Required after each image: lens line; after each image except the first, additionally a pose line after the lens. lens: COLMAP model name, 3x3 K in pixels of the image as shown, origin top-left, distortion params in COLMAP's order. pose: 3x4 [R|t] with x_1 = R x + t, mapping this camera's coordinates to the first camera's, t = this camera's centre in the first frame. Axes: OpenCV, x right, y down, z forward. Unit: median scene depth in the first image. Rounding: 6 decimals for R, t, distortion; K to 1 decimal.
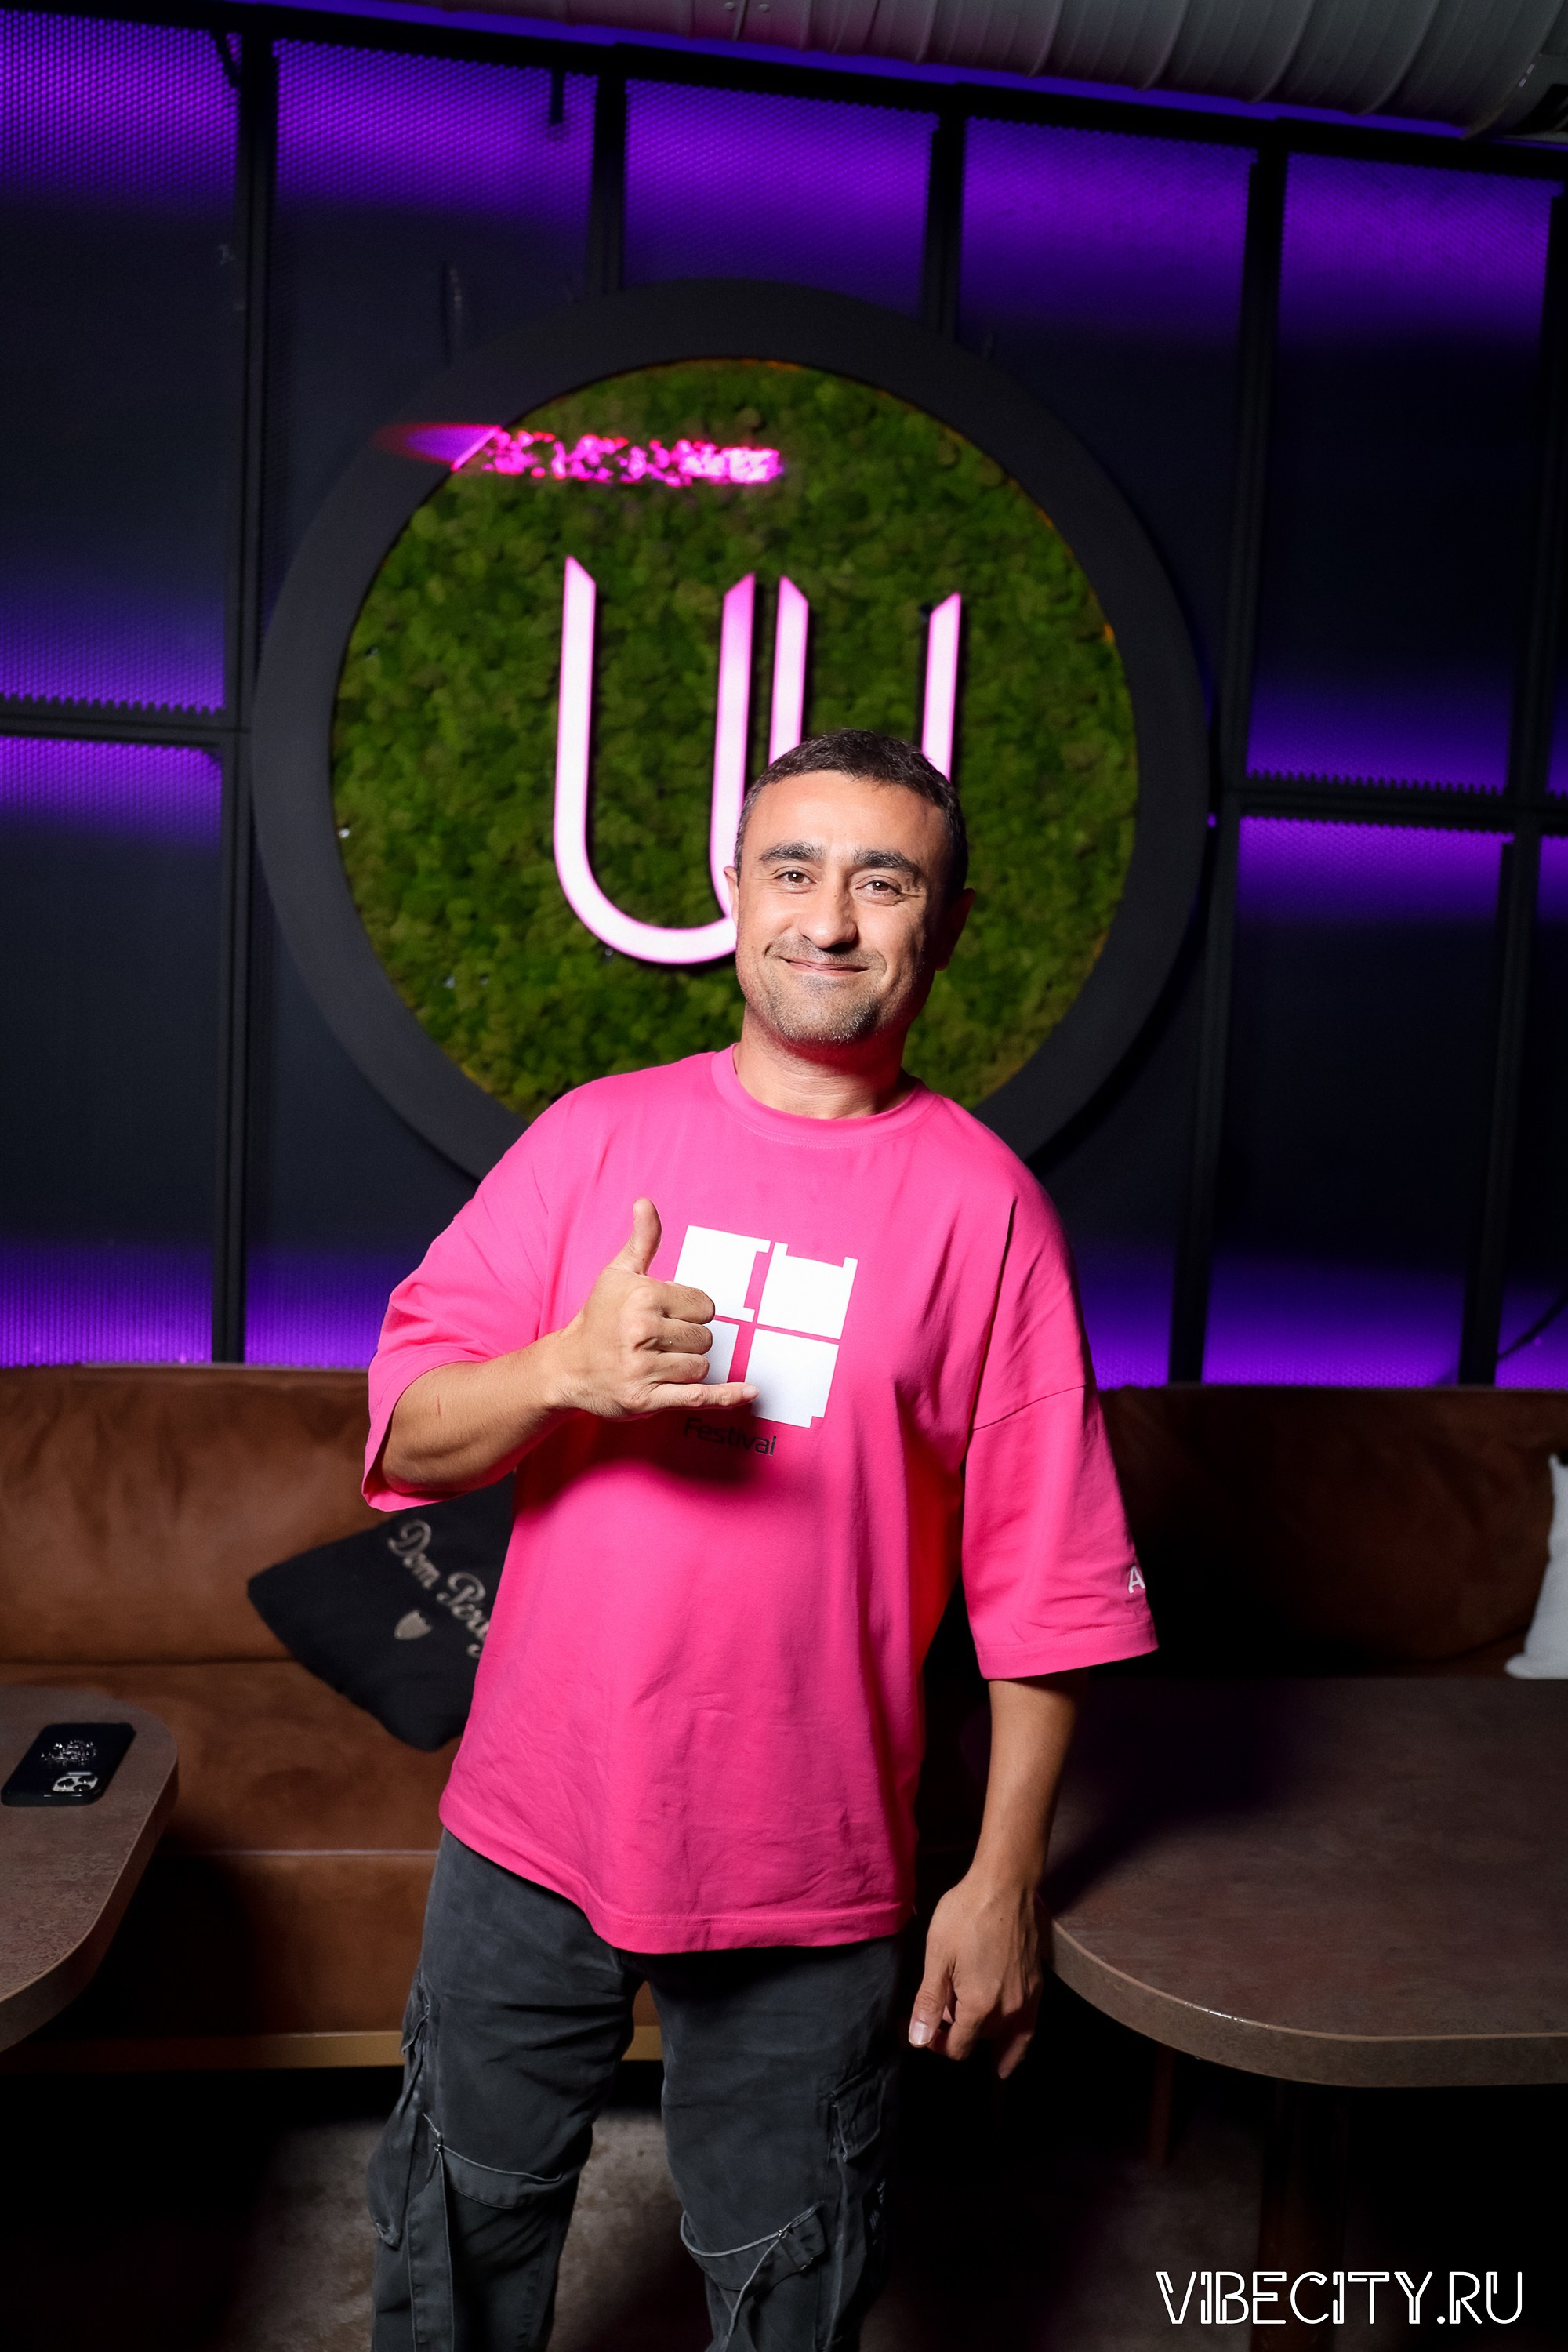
lens RADIAL K [[1959.1, 0, 779.3], [0, 1959.1, 1163.5], [0, 0, 1]] dist [-0.005955, -0.020064]
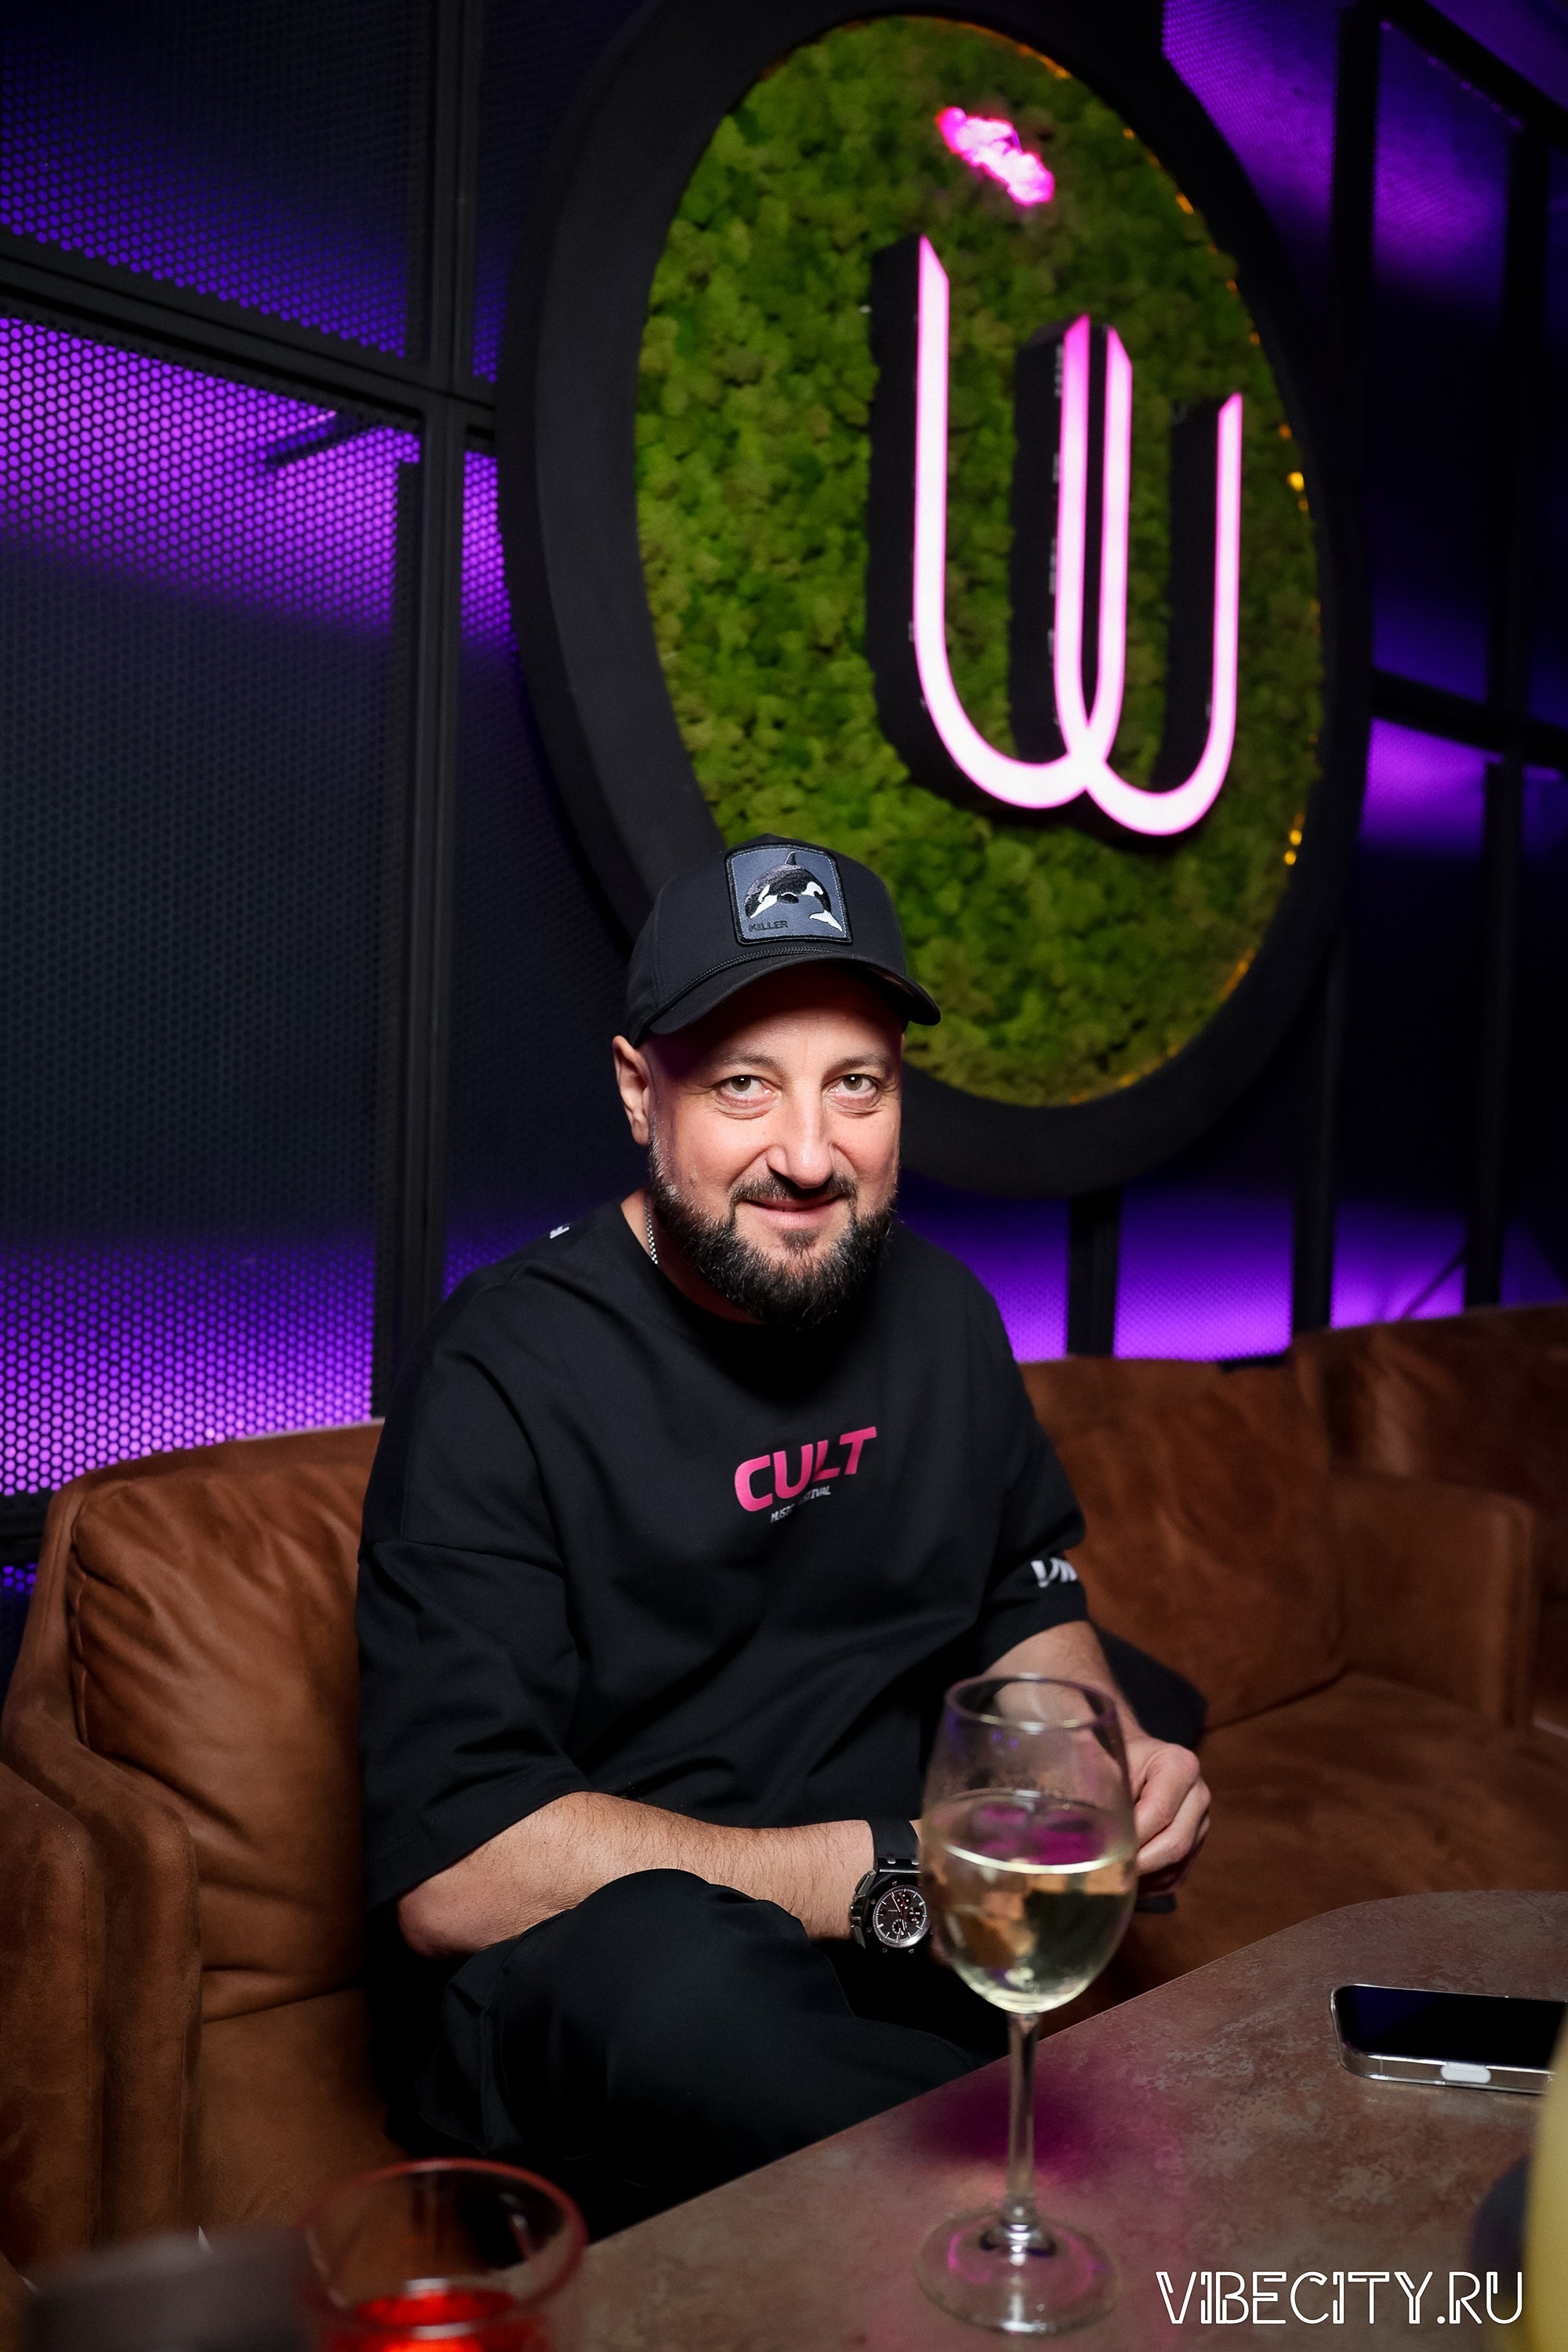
lens RADIAL K [[1959.1, 0, 803.4], [0, 1959.1, 1201.6], [0, 0, 1]] dist [-0.005955, -0.020064]
pose [[0.821536, -0.049924, 0.567967, -0.554251], [0.065593, 0.997821, -0.007170, 0.049302], [-0.566371, 0.043145, 0.823020, 0.429515]]
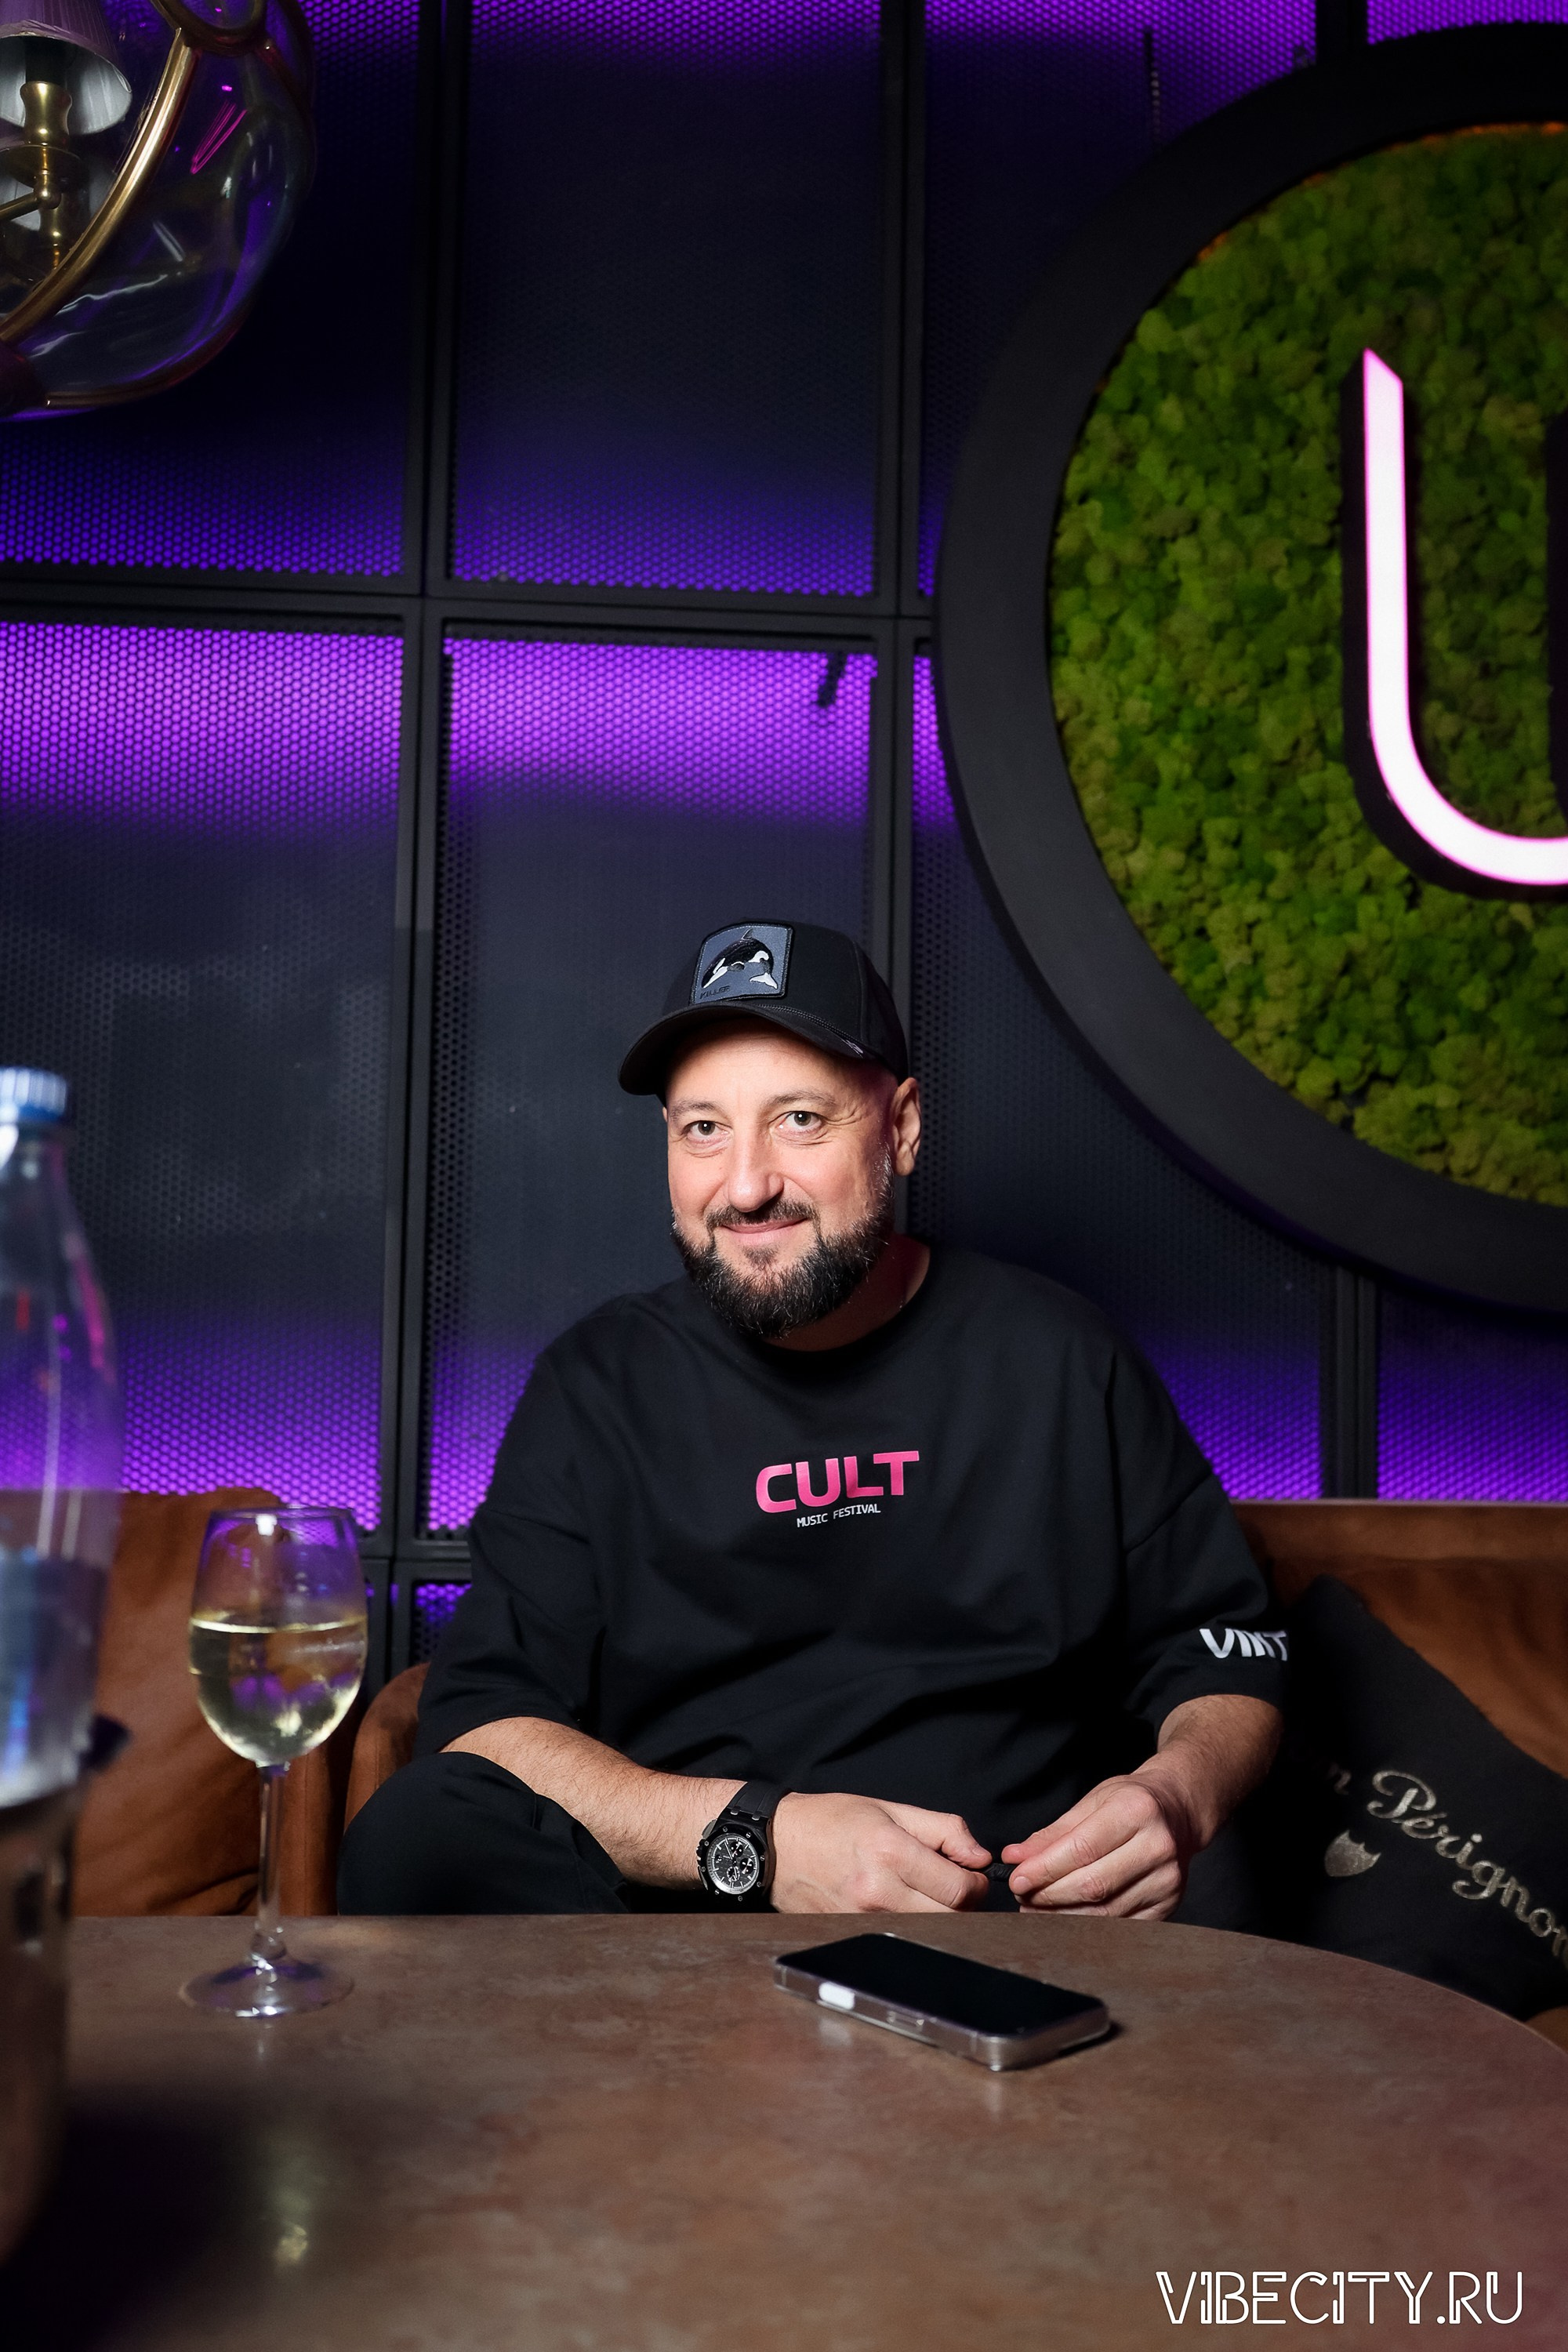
lens RADIAL K [[1959.1, 0, 743.7], [0, 1959.1, 1183.9], [0, 0, 1]] dist [-0.005955, -0.020064]
pose [[0.997091, -0.035348, -0.067533, -0.292467], [0.022994, 0.984184, -0.175651, 0.118501], [0.072674, 0.173587, 0.982133, 0.305864]]
